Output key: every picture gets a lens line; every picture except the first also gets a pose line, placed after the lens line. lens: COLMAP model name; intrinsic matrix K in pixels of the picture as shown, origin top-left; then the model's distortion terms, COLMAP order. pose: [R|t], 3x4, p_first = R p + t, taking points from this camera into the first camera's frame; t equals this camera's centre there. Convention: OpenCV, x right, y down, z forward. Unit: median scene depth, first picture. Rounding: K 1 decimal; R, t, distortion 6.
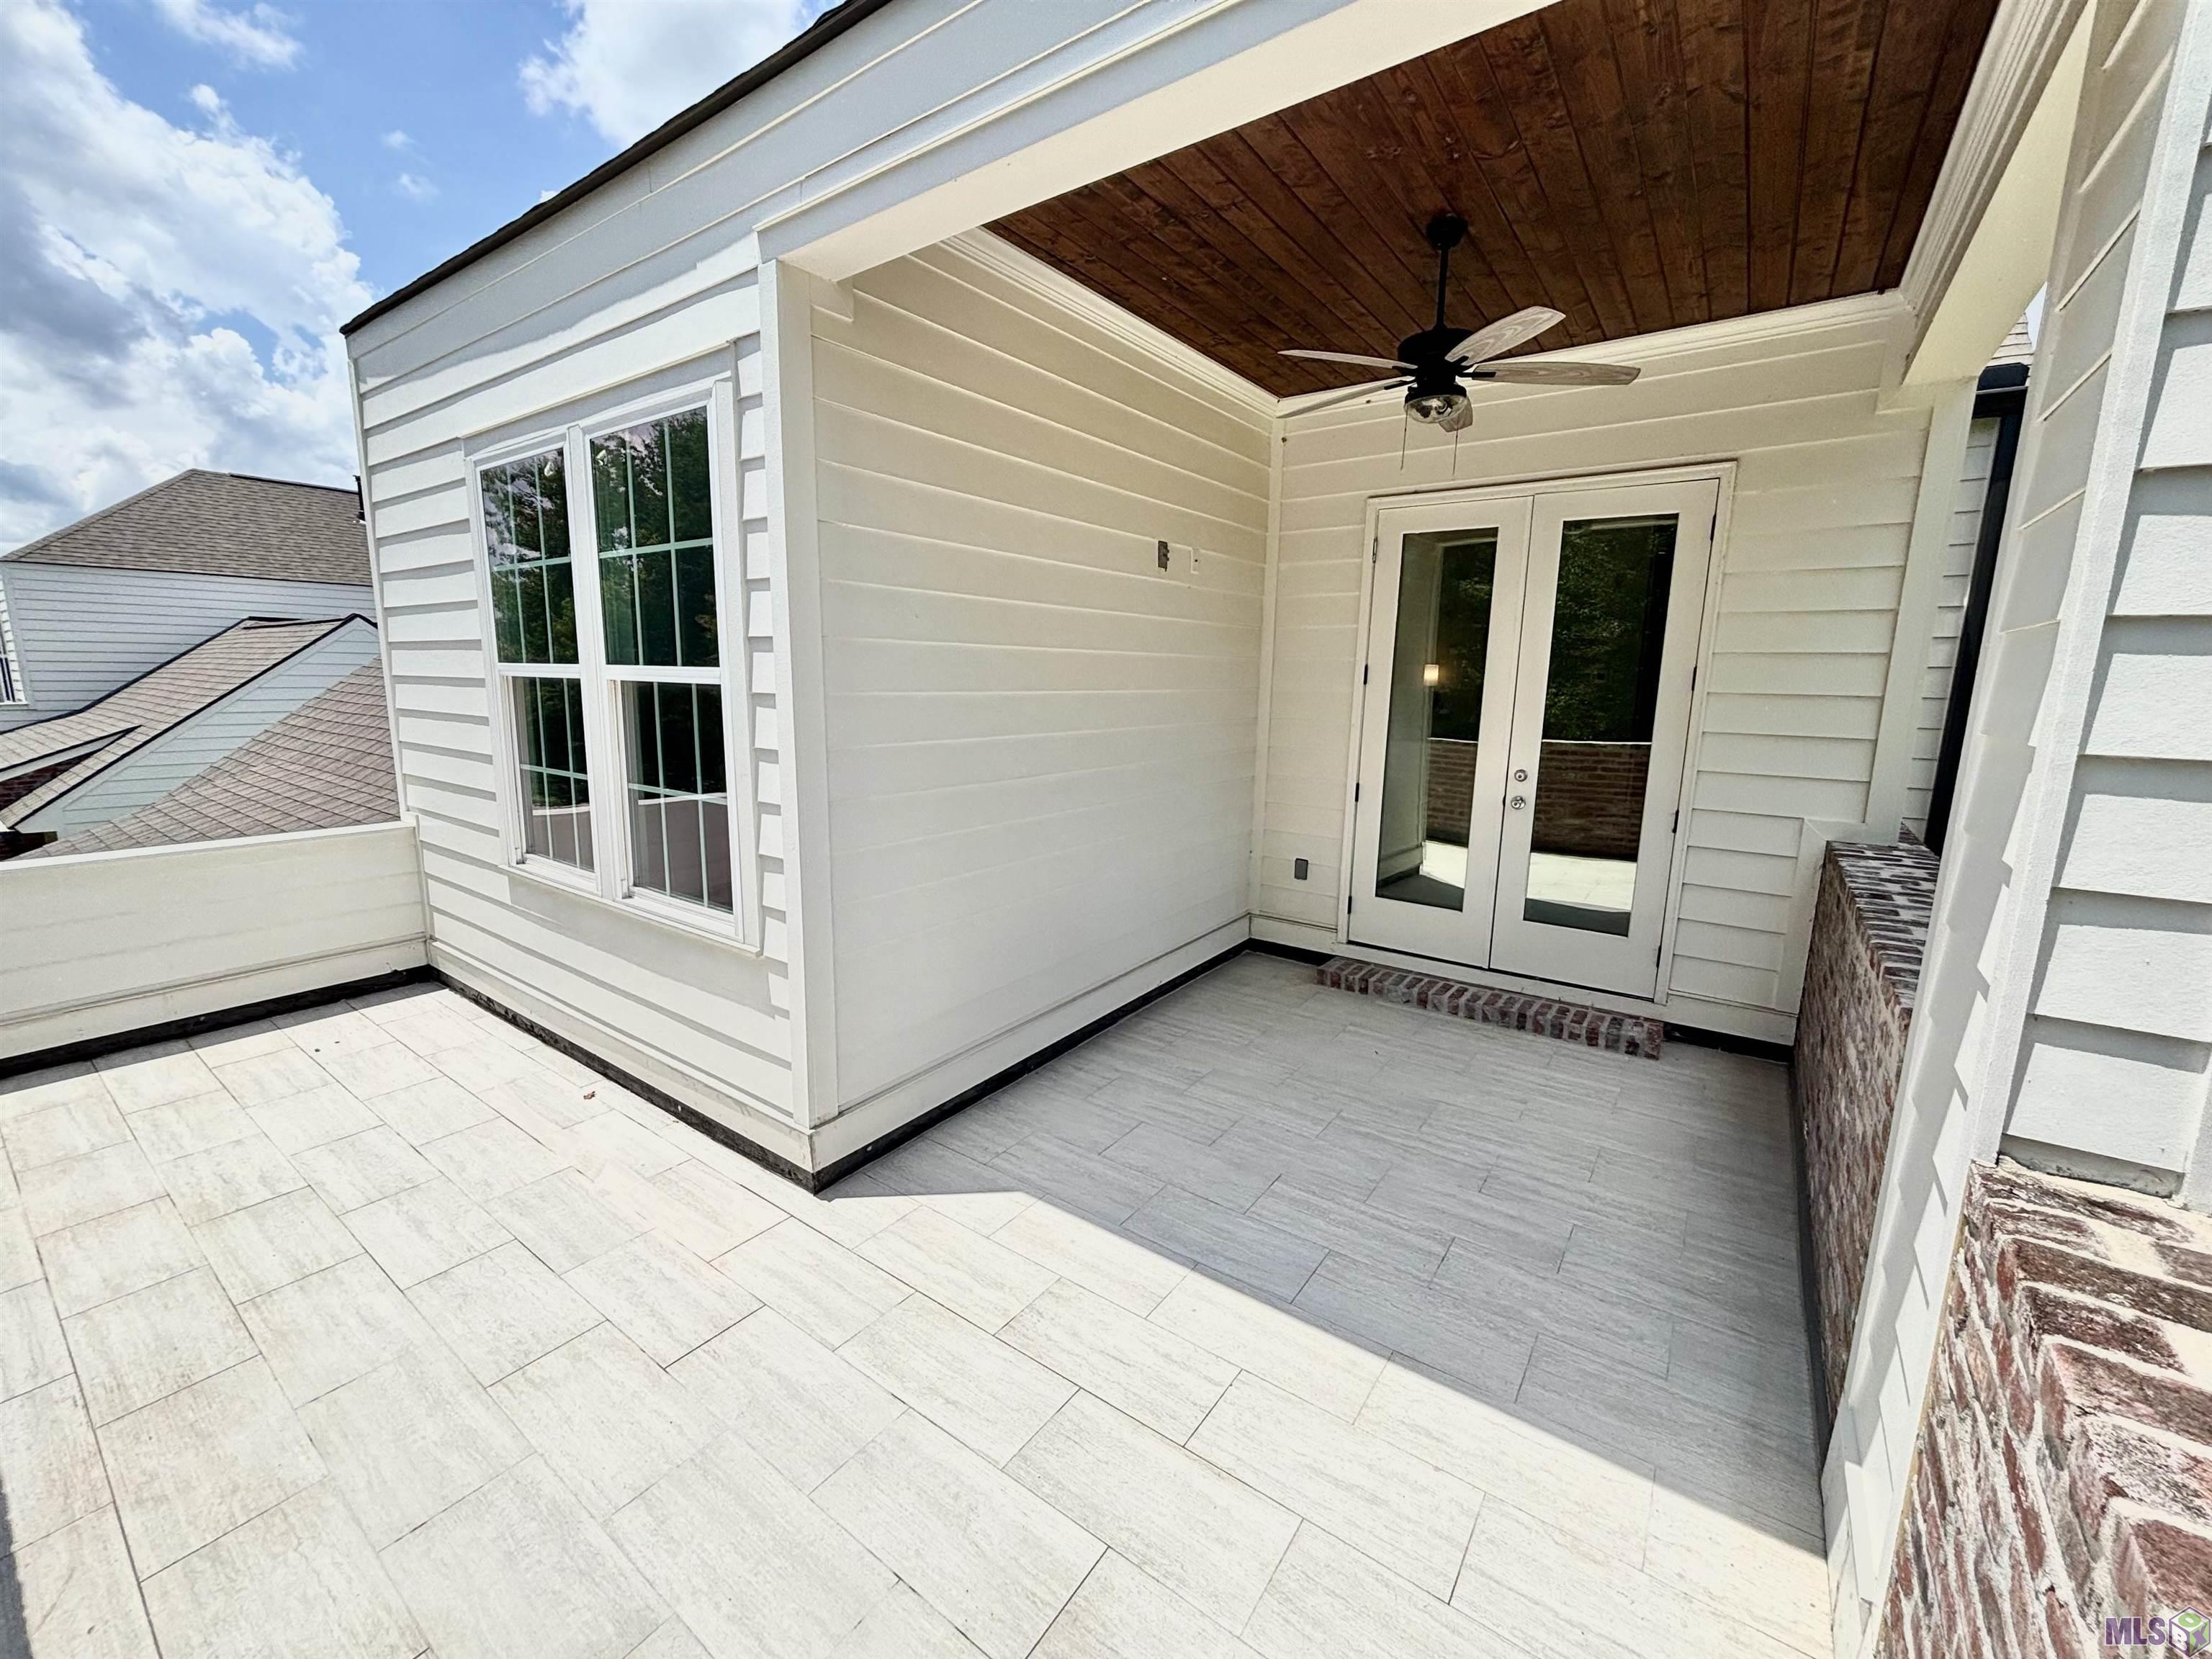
lens RADIAL K [[896.0, 0, 1100.6], [0, 896.0, 825.4], [0, 0, 1]] dist [-0.001553, 0.001237]
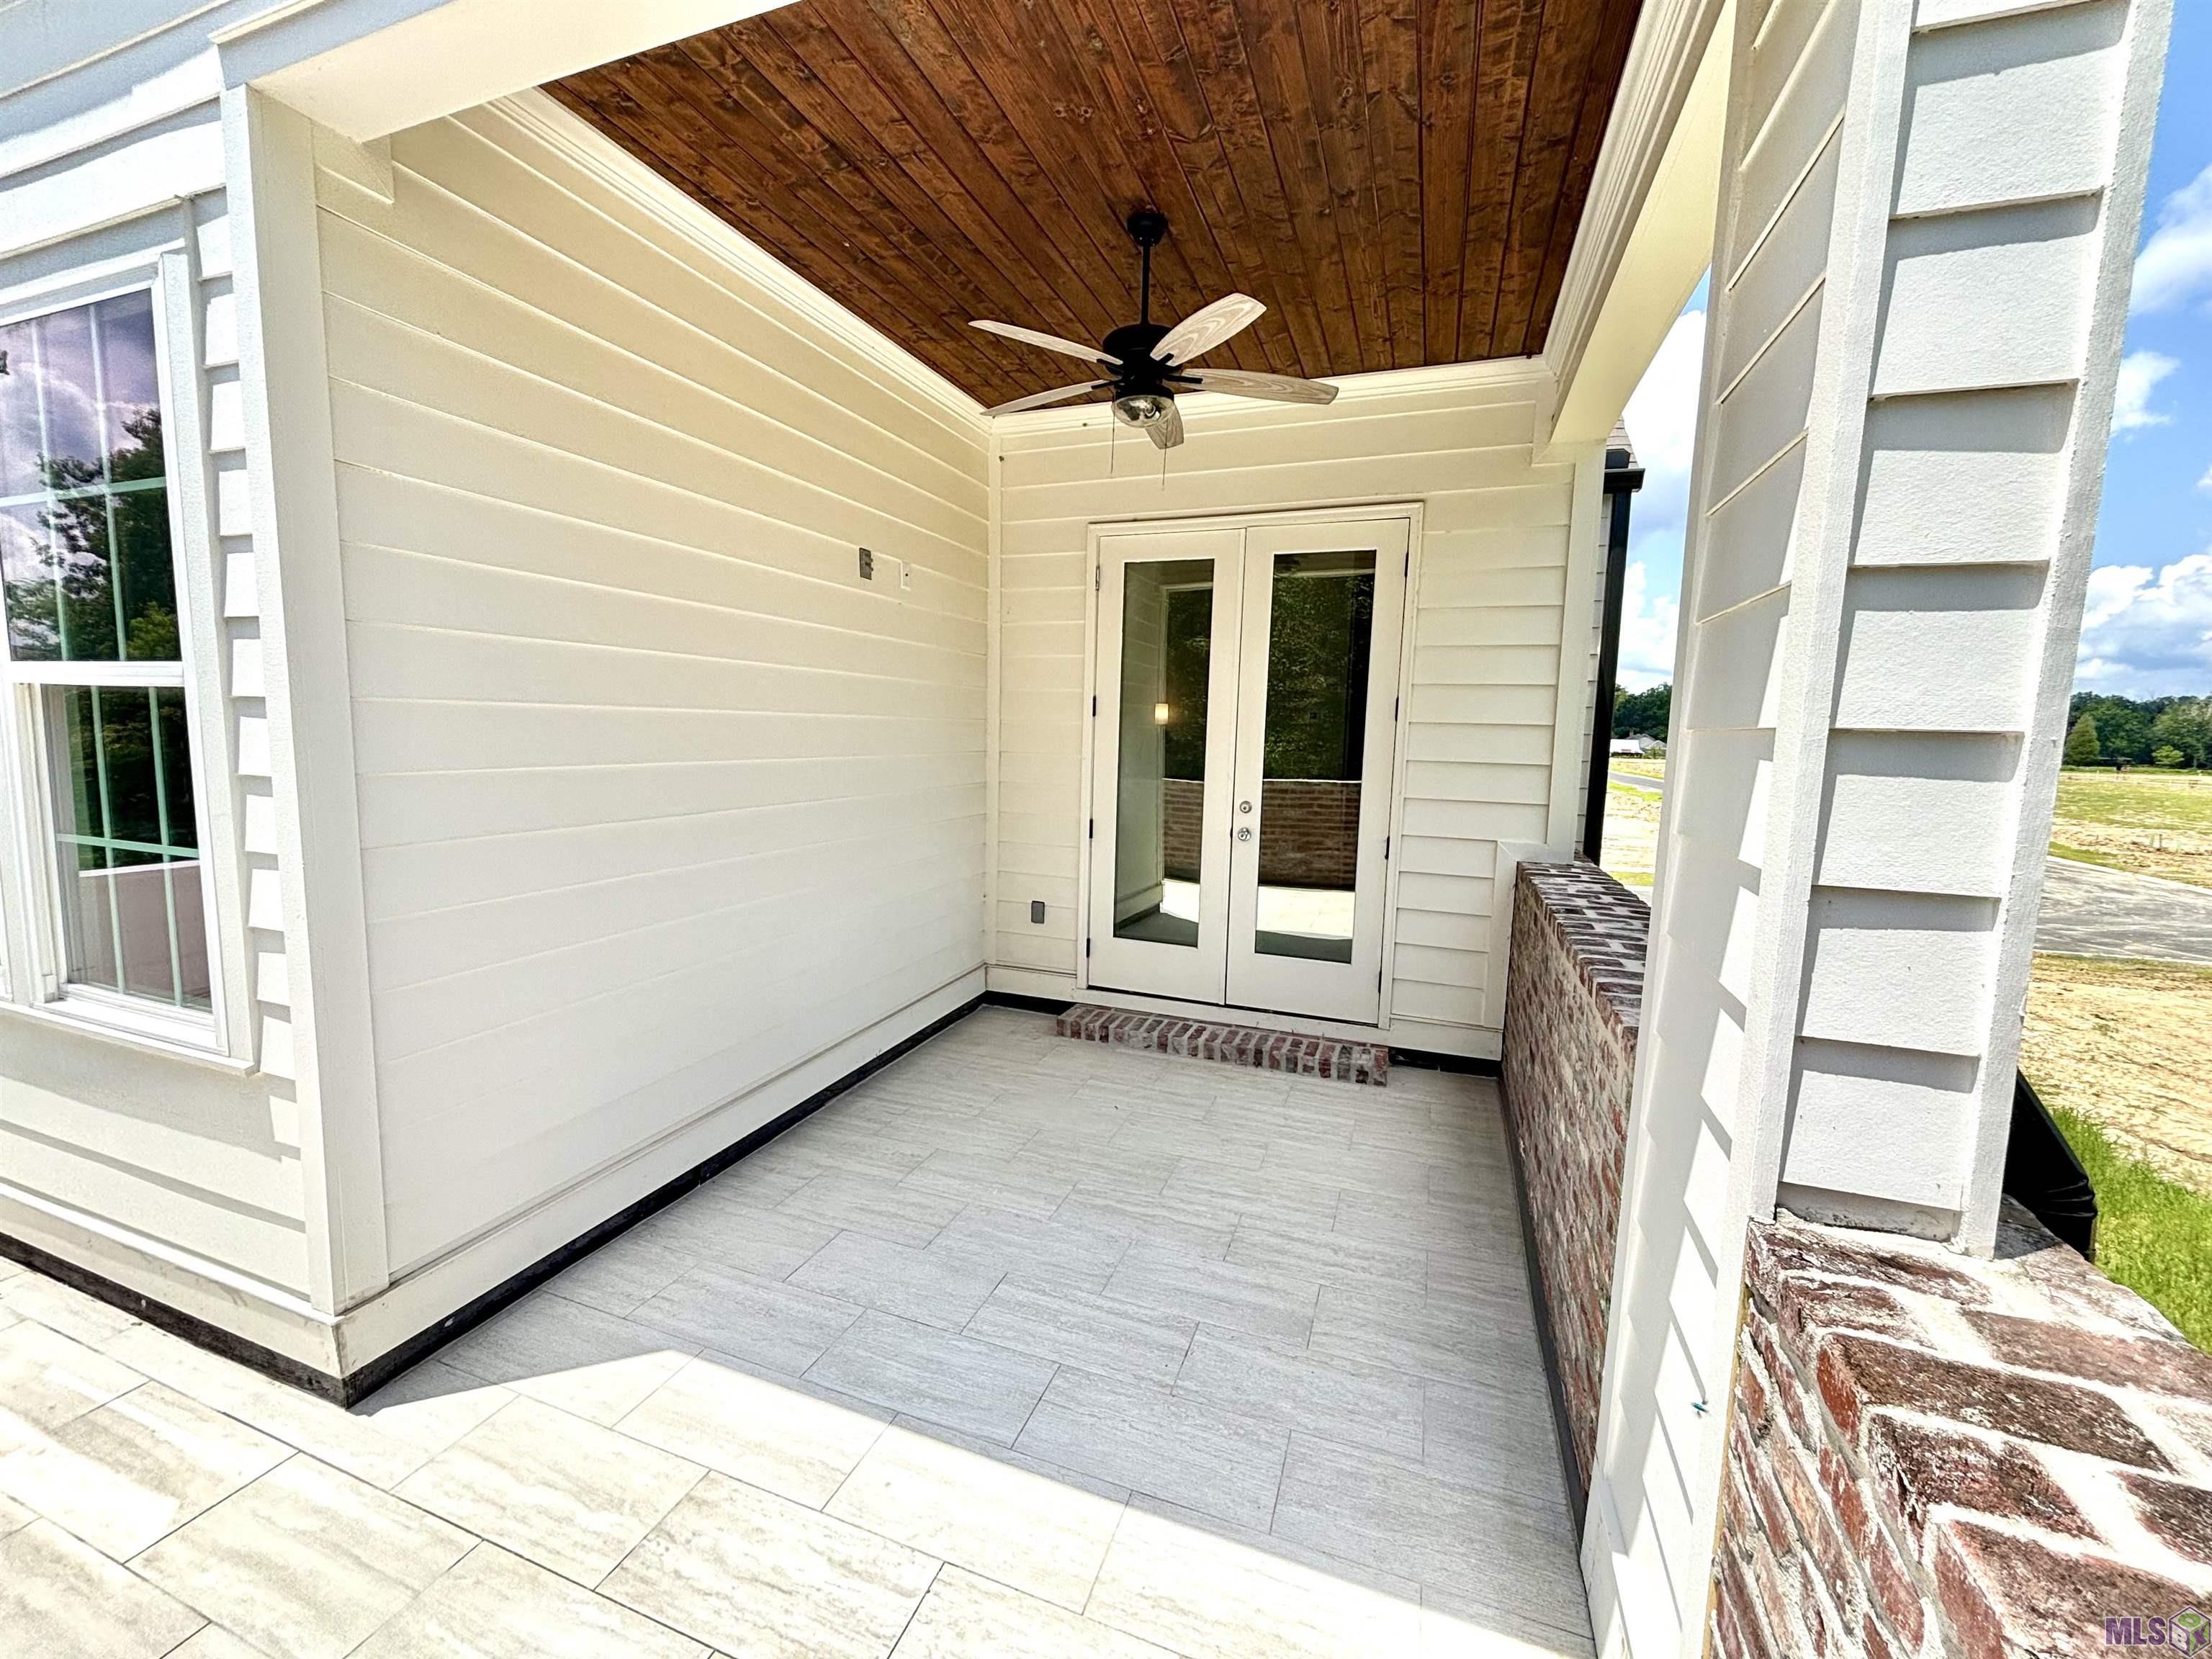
lens RADIAL K [[896.0, 0, 1100.6], [0, 896.0, 825.4], [0, 0, 1]] dist [-0.001553, 0.001237]
pose [[0.963181, -0.022215, 0.267933, 0.073418], [0.036690, 0.998118, -0.049139, 0.011622], [-0.266337, 0.057161, 0.962183, 0.142839]]
